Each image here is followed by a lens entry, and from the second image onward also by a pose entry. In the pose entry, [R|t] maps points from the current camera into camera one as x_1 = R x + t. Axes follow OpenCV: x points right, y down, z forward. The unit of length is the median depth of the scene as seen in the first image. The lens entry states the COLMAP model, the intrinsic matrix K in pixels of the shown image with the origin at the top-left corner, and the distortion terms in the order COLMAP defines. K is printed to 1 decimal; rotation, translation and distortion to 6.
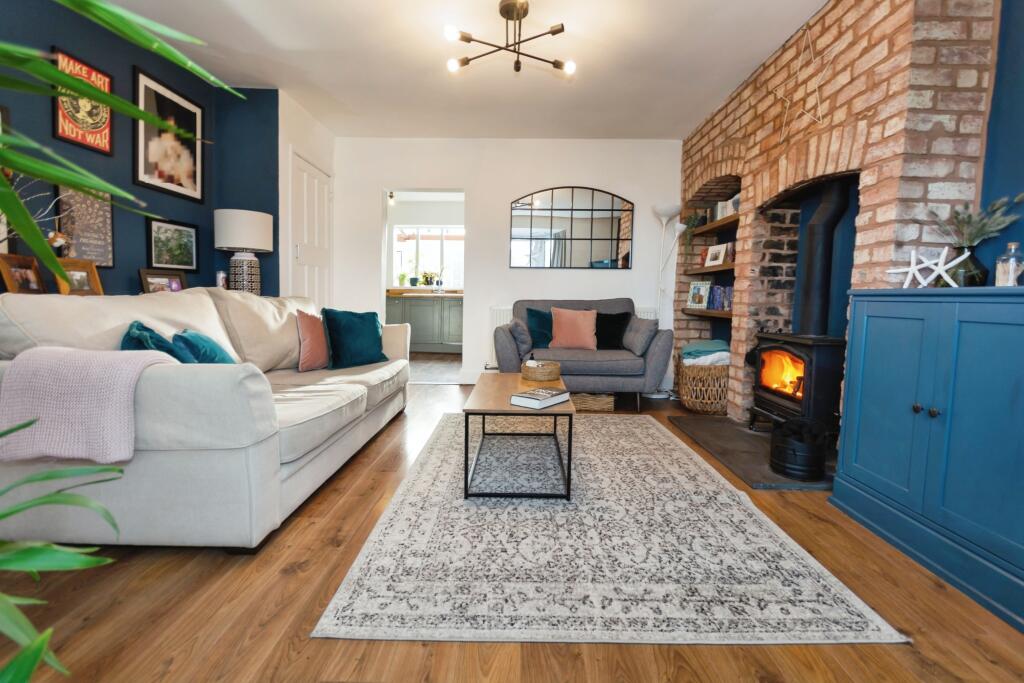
lens RADIAL K [[465.5, 0, 503.3], [0, 465.5, 338.3], [0, 0, 1]] dist [0.002109, -0.000076]
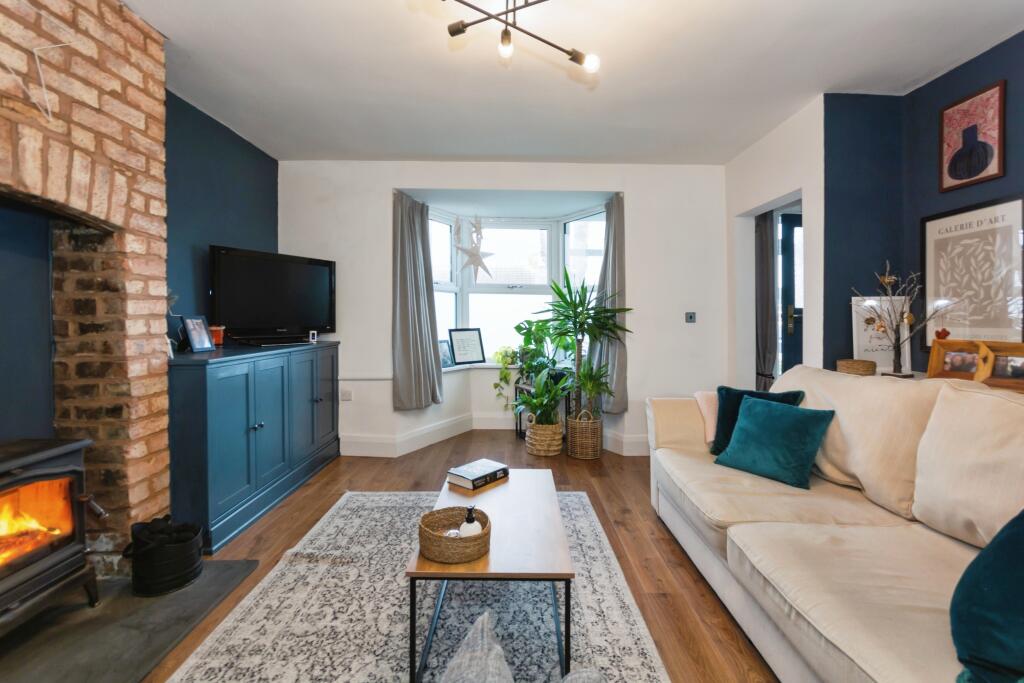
lens RADIAL K [[465.5, 0, 514.0], [0, 465.5, 331.3], [0, 0, 1]] dist [0.002109, -0.000076]
pose [[-0.999136, -0.019643, -0.036612, 0.048448], [-0.023805, 0.992852, 0.116955, -0.297681], [0.034053, 0.117726, -0.992462, 1.980007]]
